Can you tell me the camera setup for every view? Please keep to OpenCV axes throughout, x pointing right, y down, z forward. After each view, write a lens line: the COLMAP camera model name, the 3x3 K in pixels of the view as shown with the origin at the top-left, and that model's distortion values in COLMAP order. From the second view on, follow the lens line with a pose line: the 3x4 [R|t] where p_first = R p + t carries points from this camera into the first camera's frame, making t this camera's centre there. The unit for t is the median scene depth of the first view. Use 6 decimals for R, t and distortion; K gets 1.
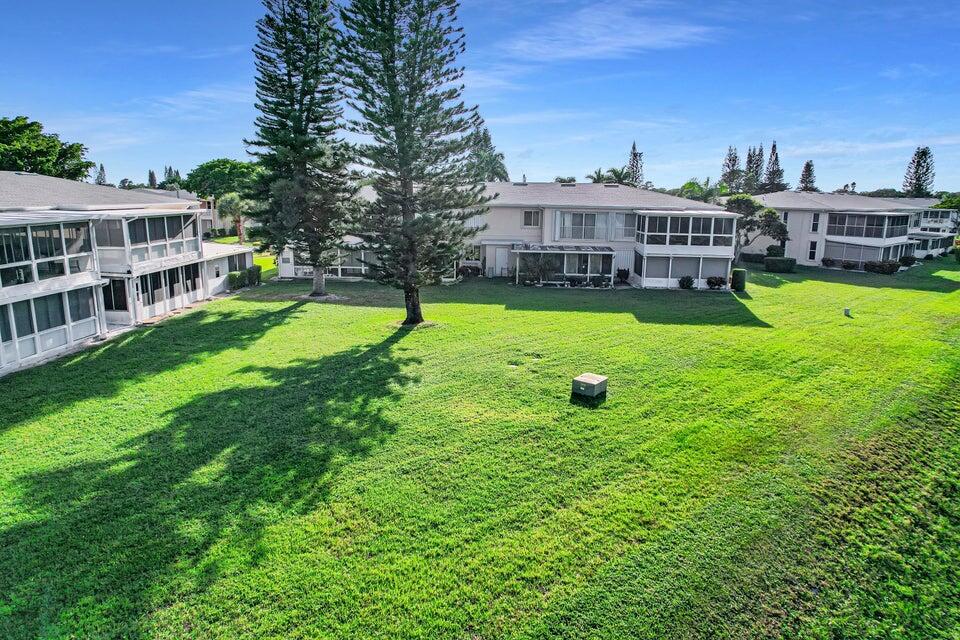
lens RADIAL K [[611.9, 0, 482.4], [0, 611.9, 308.9], [0, 0, 1]] dist [-0.080676, 0.071486]
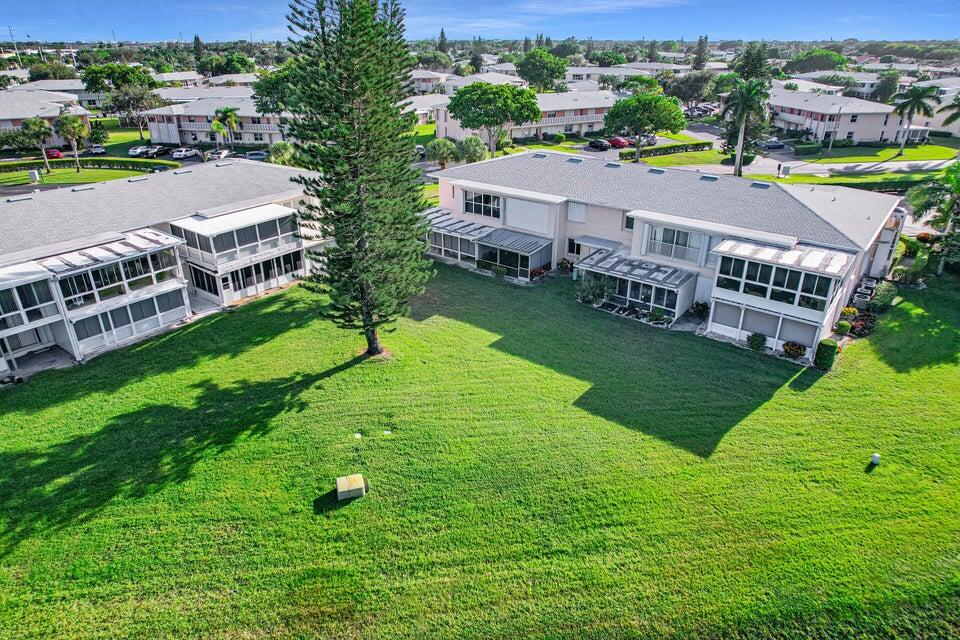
lens RADIAL K [[611.9, 0, 482.4], [0, 611.9, 308.9], [0, 0, 1]] dist [-0.080676, 0.071486]
pose [[0.819529, 0.219343, -0.529397, 0.867907], [-0.094939, 0.963047, 0.252046, -0.491050], [0.565118, -0.156299, 0.810069, 0.231638]]
